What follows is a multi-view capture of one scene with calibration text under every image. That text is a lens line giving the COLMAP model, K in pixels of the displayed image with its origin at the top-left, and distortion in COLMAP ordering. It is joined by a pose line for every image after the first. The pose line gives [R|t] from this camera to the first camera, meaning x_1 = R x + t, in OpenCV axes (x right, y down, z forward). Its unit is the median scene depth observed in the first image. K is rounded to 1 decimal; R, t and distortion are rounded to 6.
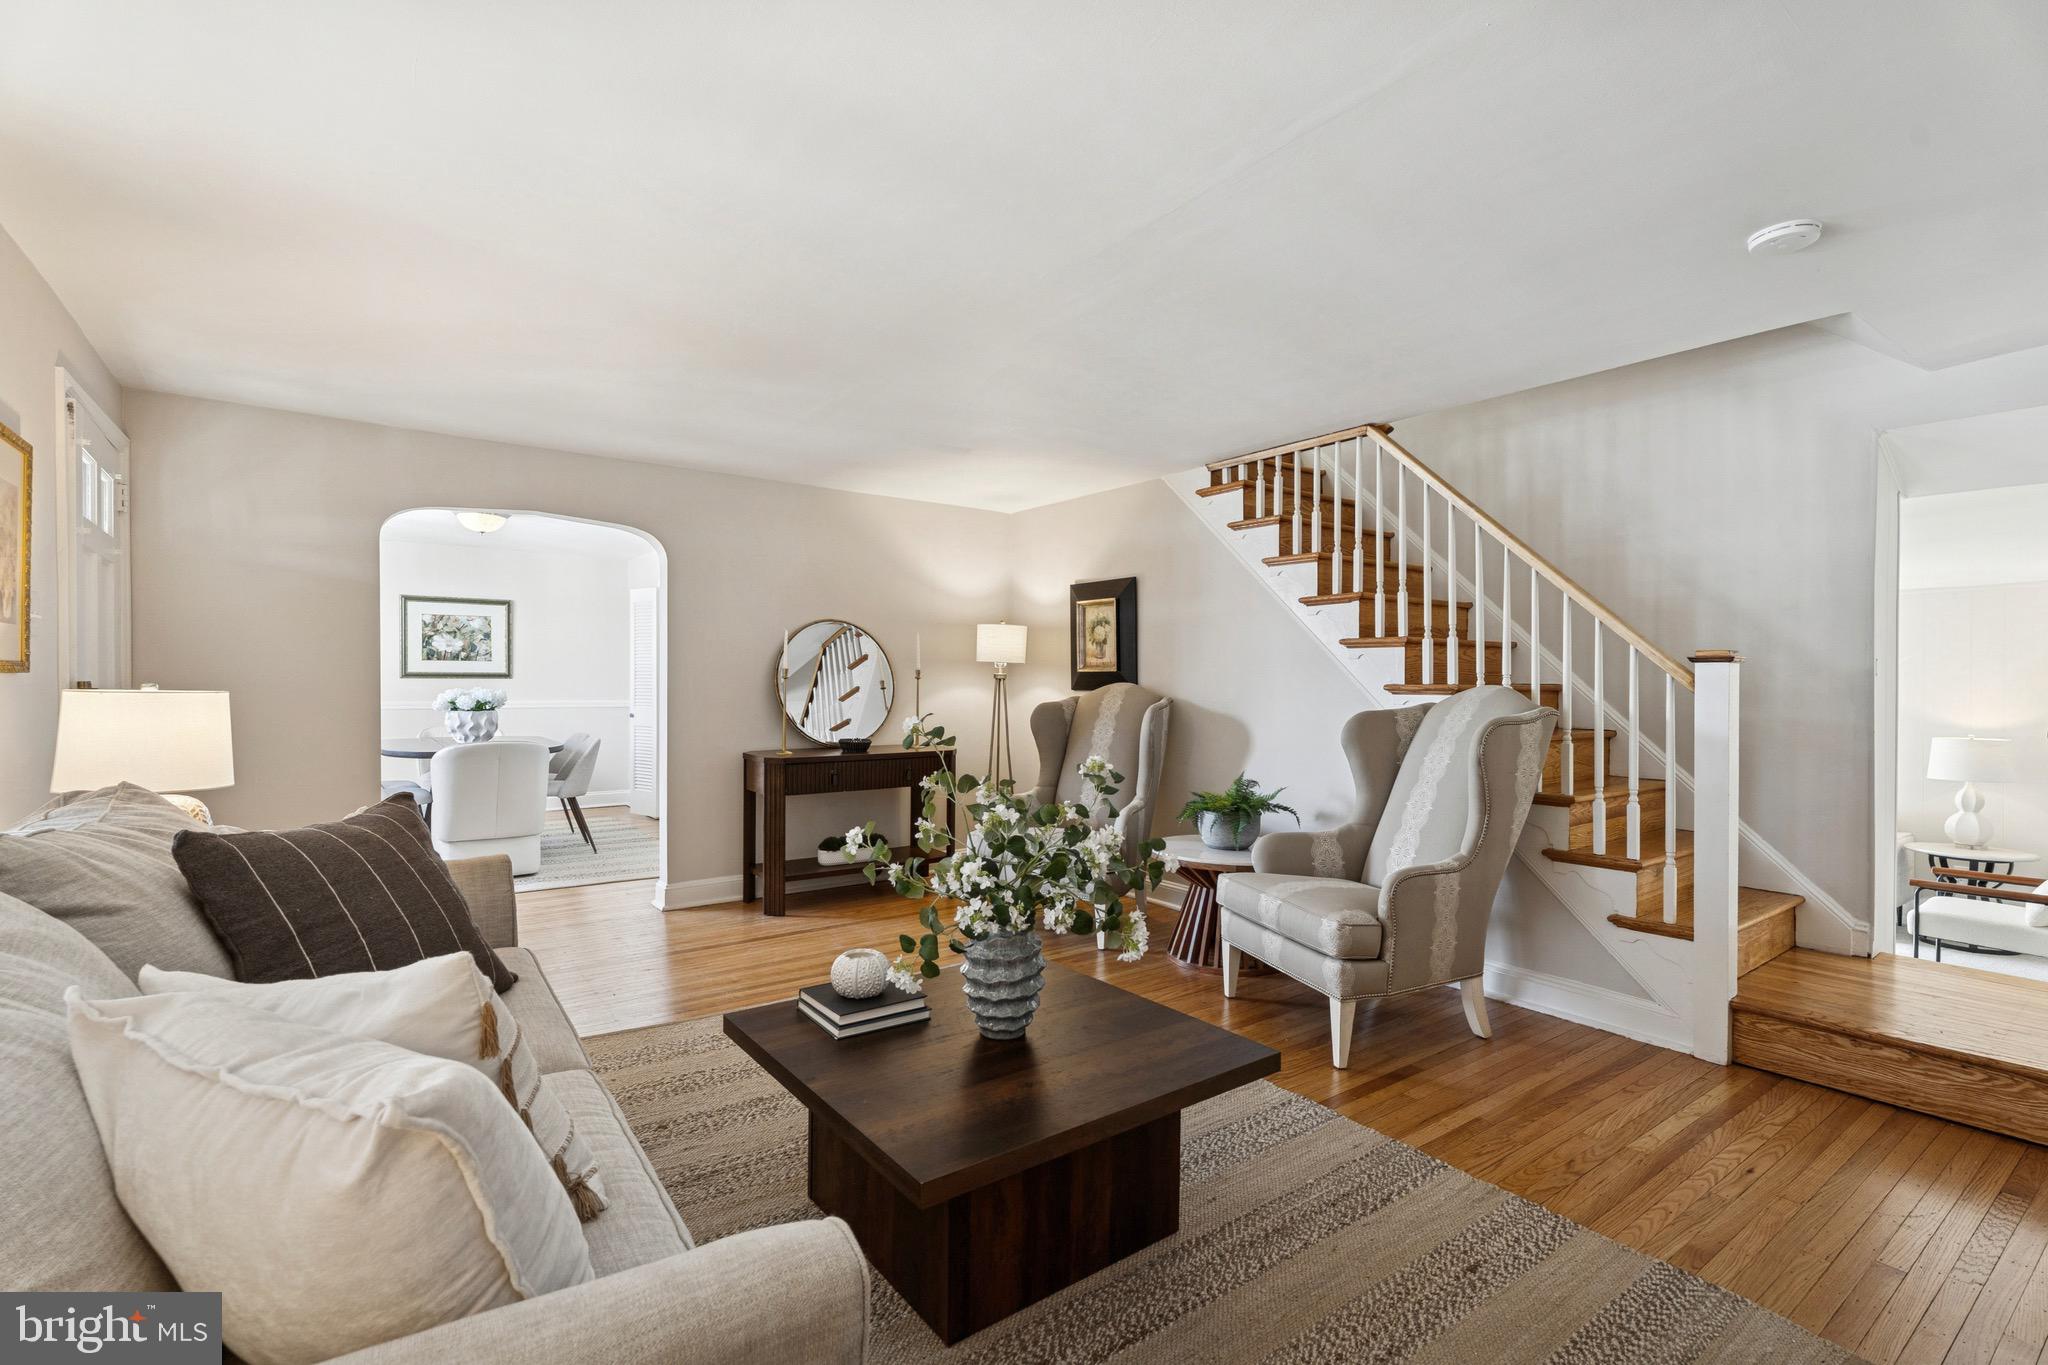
lens RADIAL K [[928.1, 0, 1032.9], [0, 928.1, 691.1], [0, 0, 1]] dist [0.001138, 0.000429]
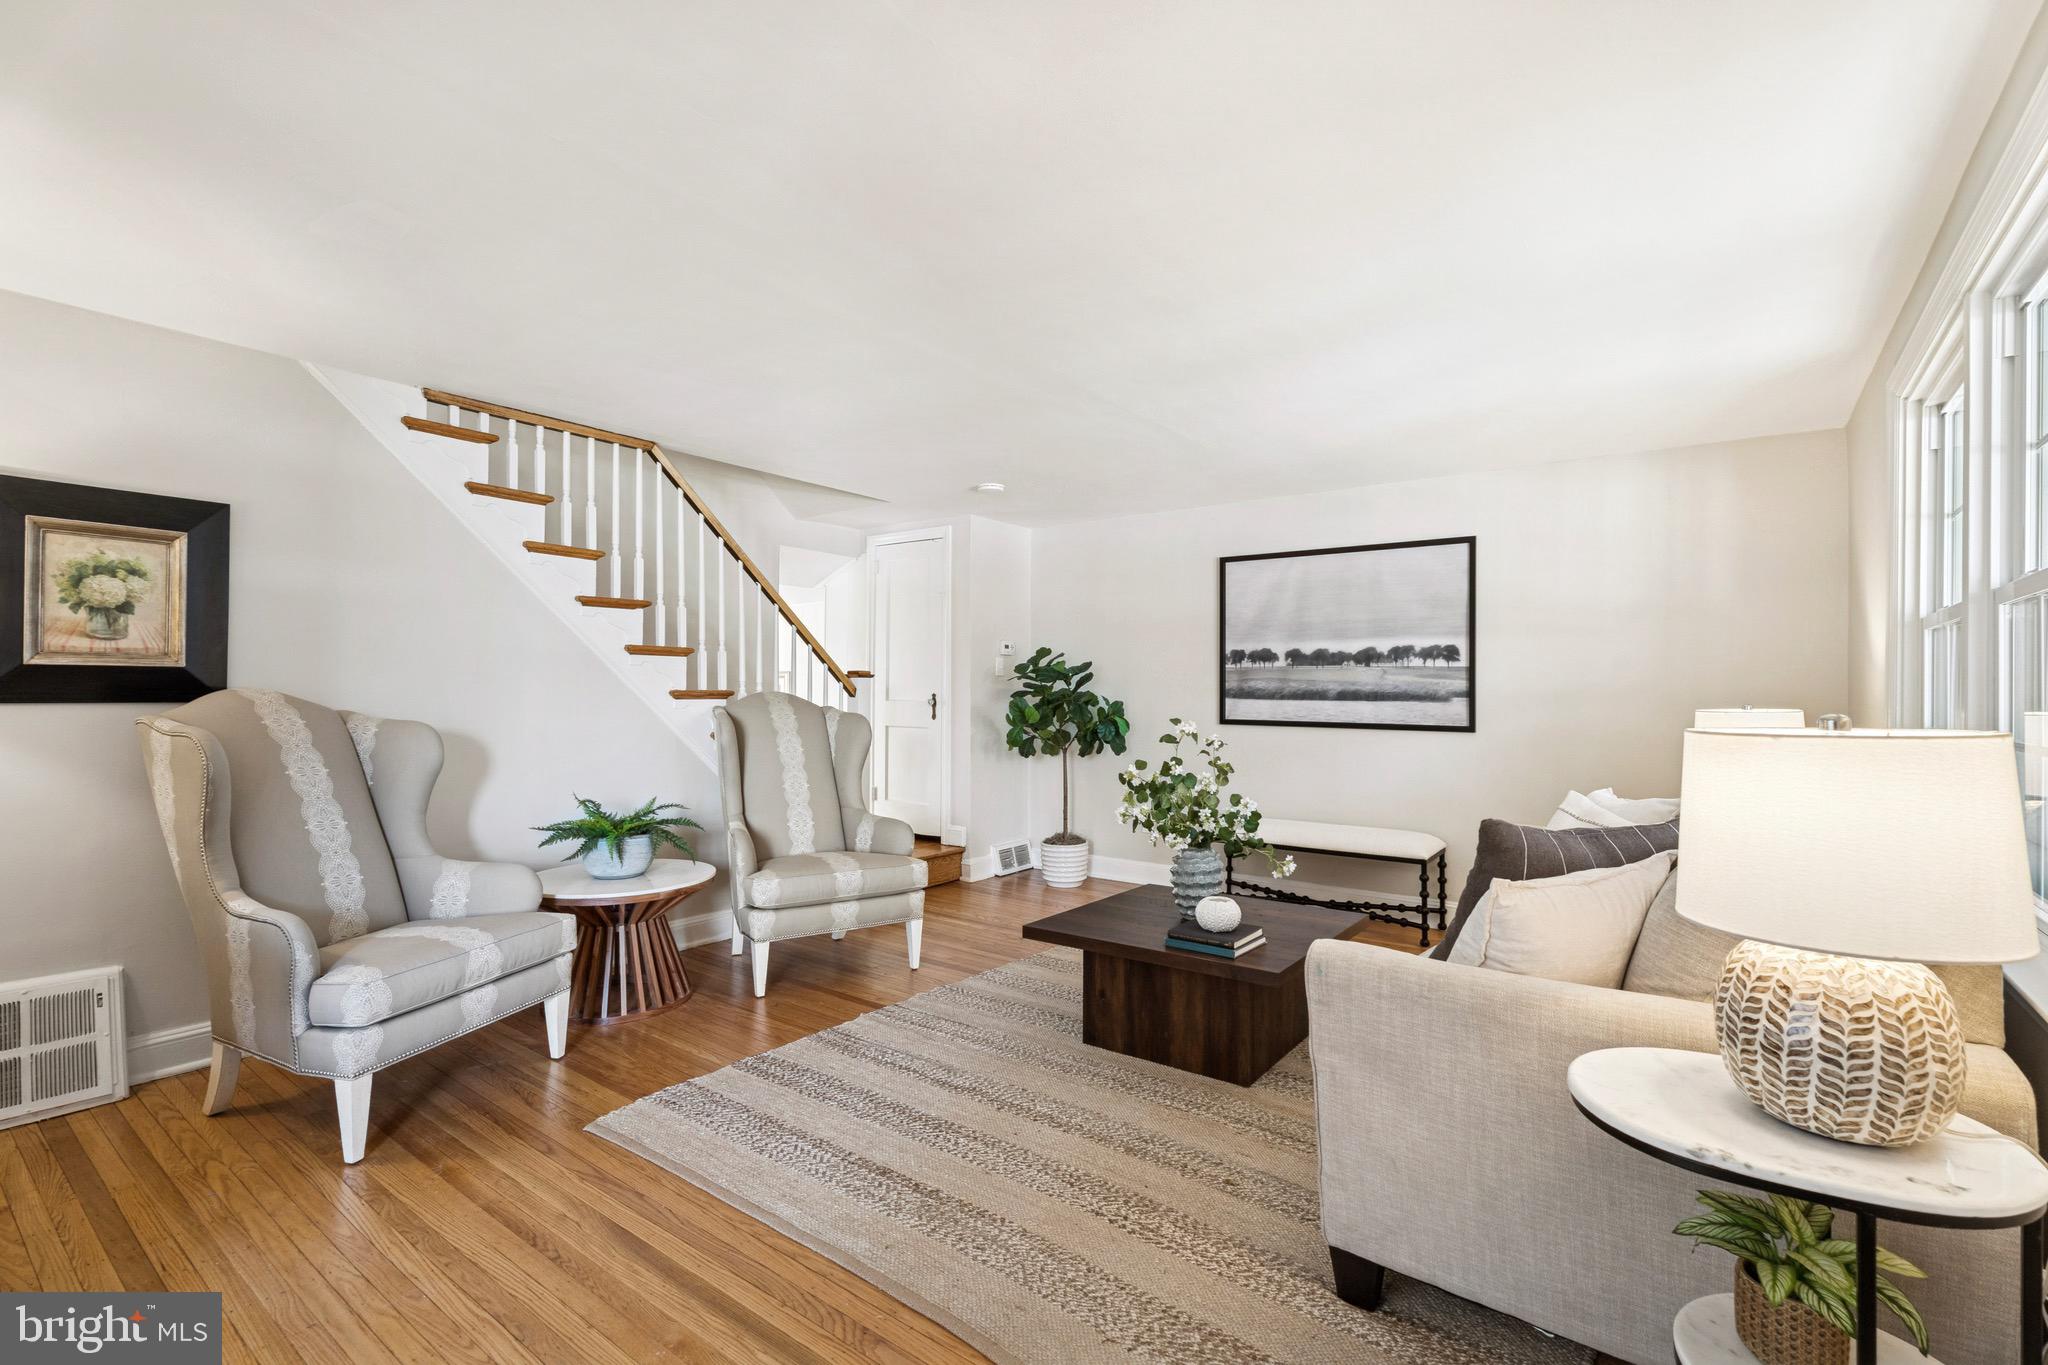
lens RADIAL K [[928.1, 0, 1025.5], [0, 928.1, 686.7], [0, 0, 1]] dist [0.001138, 0.000429]
pose [[-0.287079, -0.003981, 0.957899, -0.585129], [-0.001861, 0.999992, 0.003598, -0.012945], [-0.957905, -0.000749, -0.287084, 0.692447]]
